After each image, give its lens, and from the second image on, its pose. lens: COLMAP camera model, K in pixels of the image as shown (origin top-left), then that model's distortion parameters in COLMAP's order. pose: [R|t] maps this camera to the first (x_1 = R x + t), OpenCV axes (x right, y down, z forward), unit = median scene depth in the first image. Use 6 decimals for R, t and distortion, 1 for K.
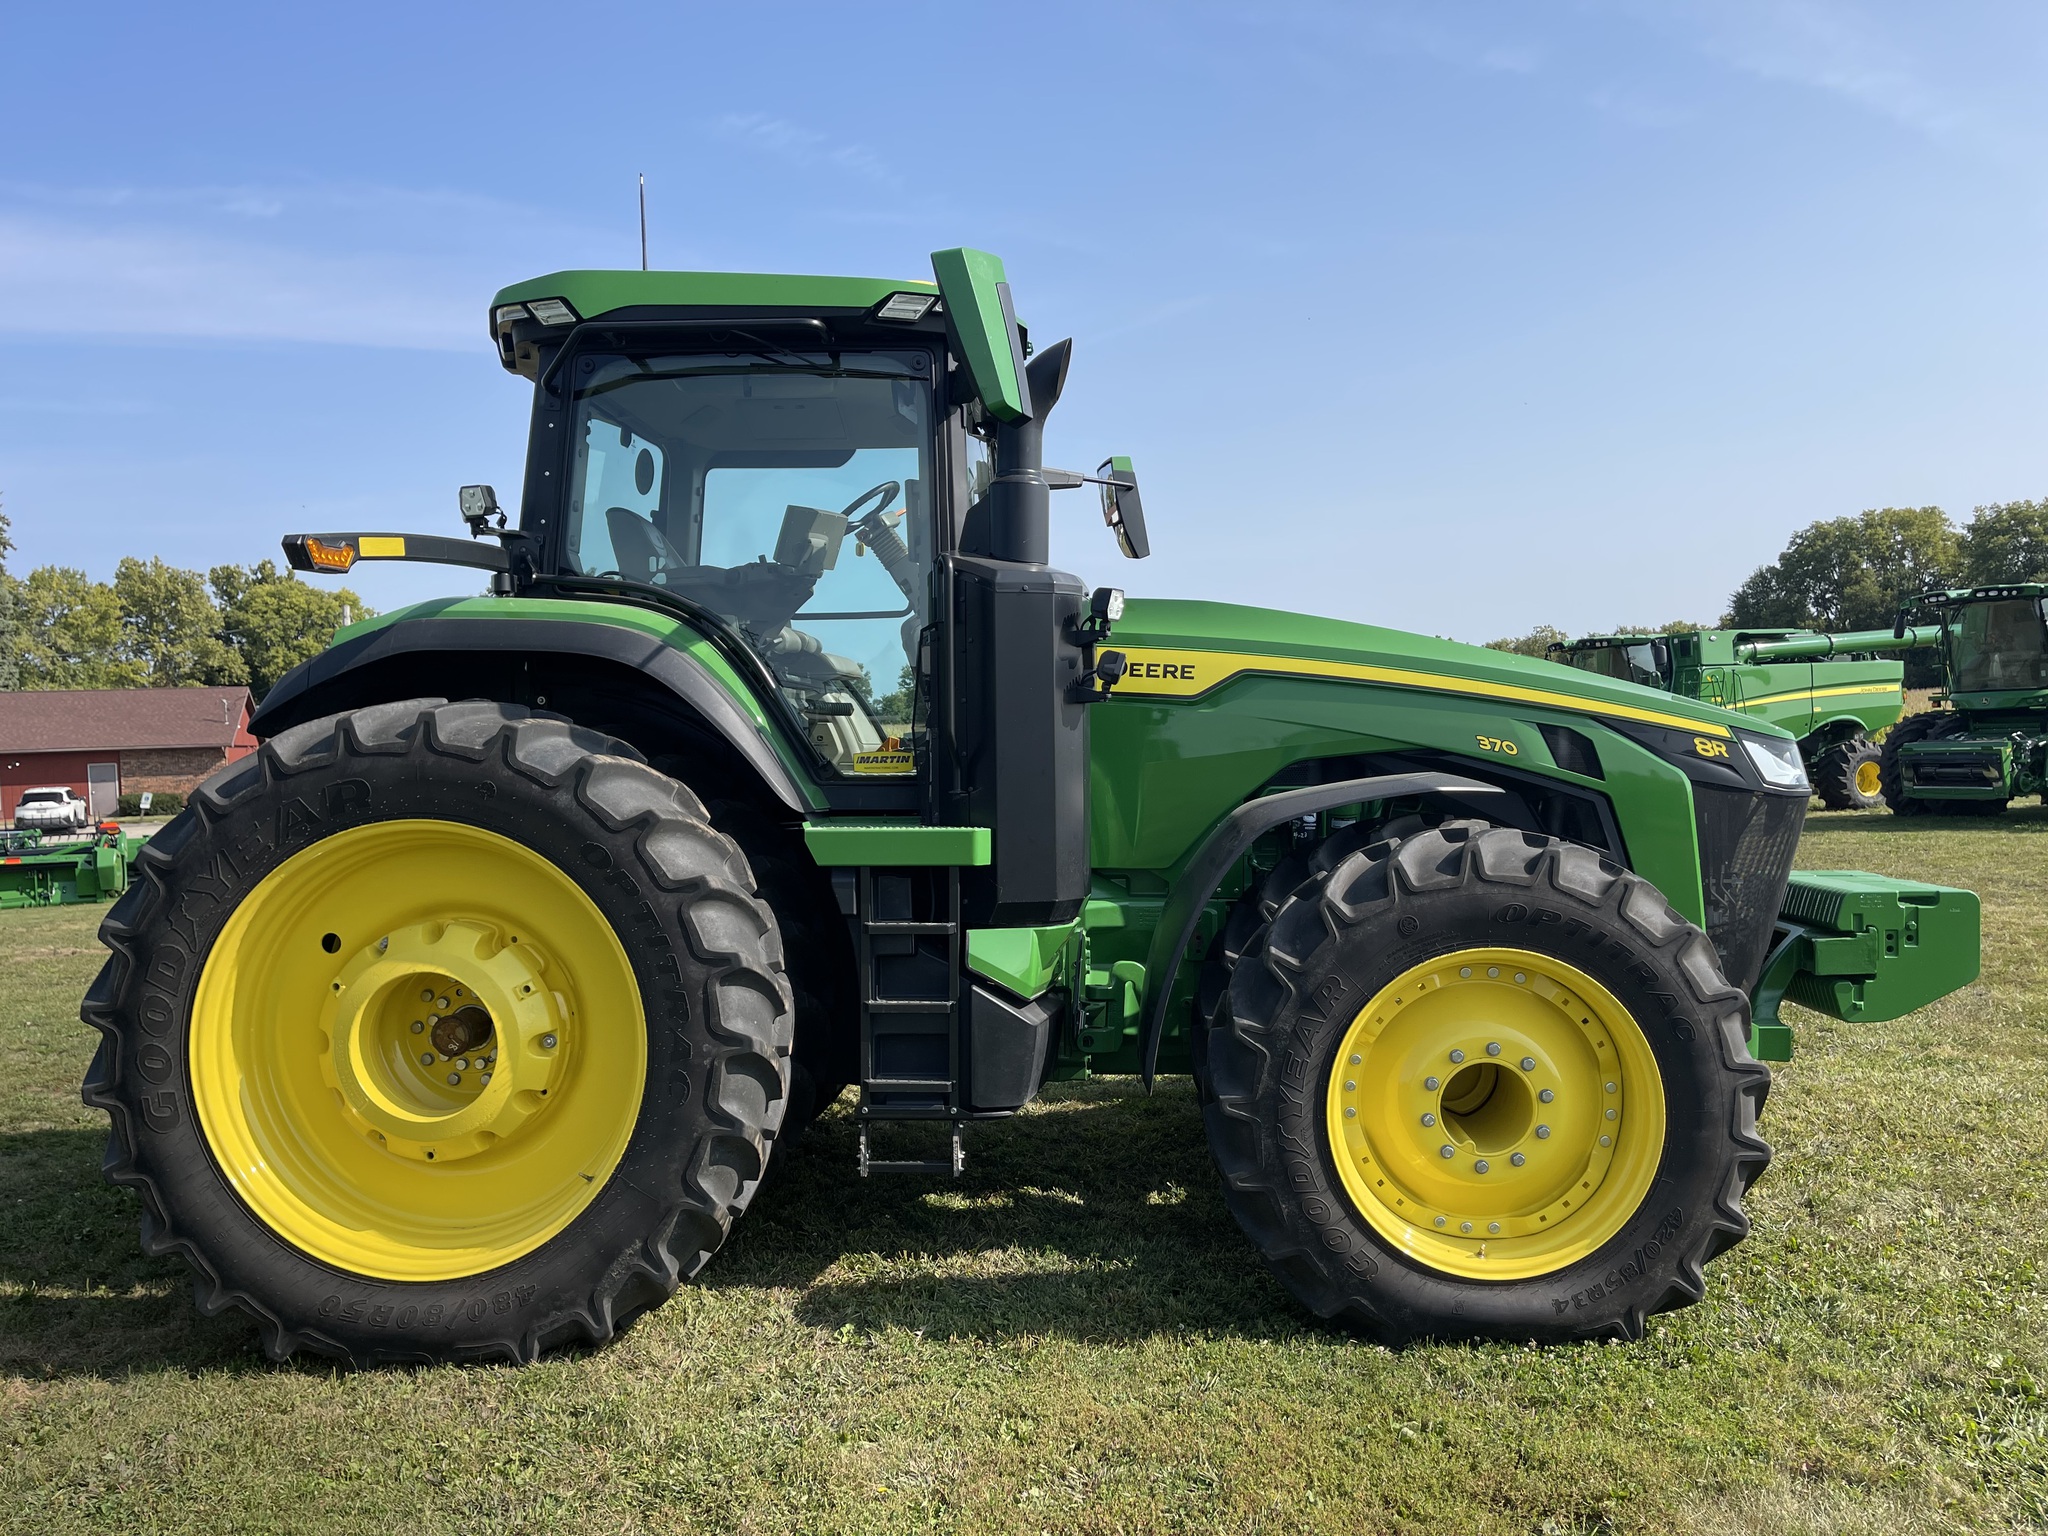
lens RADIAL K [[1565.0, 0, 1042.4], [0, 1565.0, 781.0], [0, 0, 1]] dist [0.085540, -0.128905]
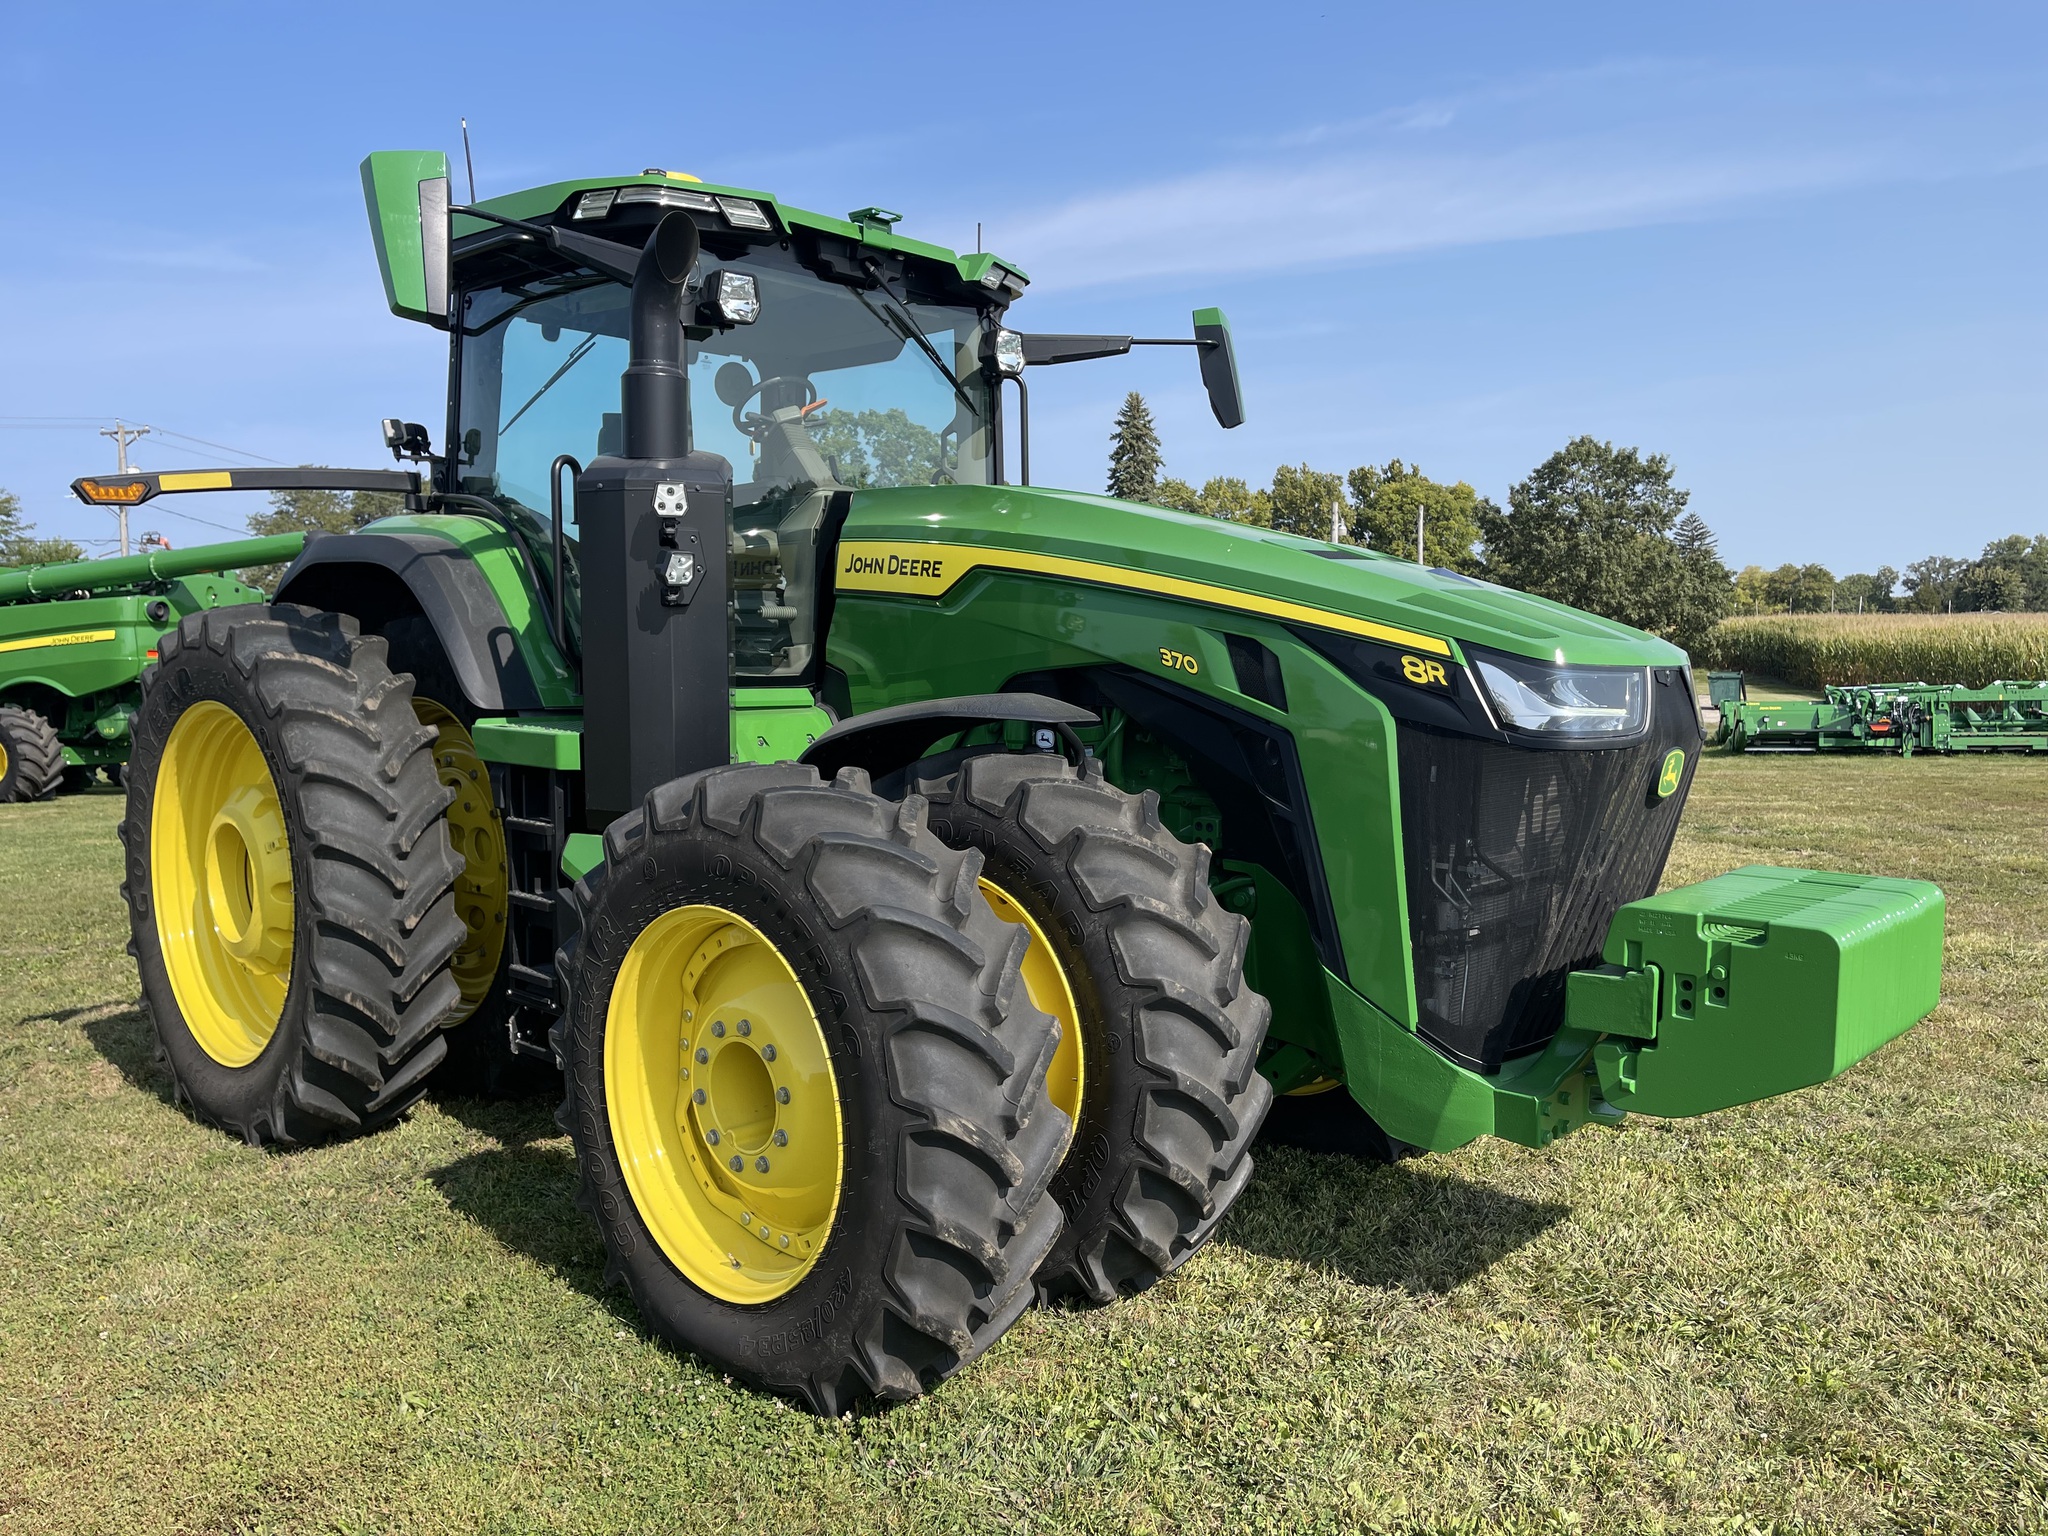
lens RADIAL K [[1565.0, 0, 1042.4], [0, 1565.0, 781.0], [0, 0, 1]] dist [0.085540, -0.128905]
pose [[0.764485, 0.070757, -0.640747, 0.733944], [-0.025153, 0.996475, 0.080029, -0.023783], [0.644151, -0.045064, 0.763570, 0.375512]]
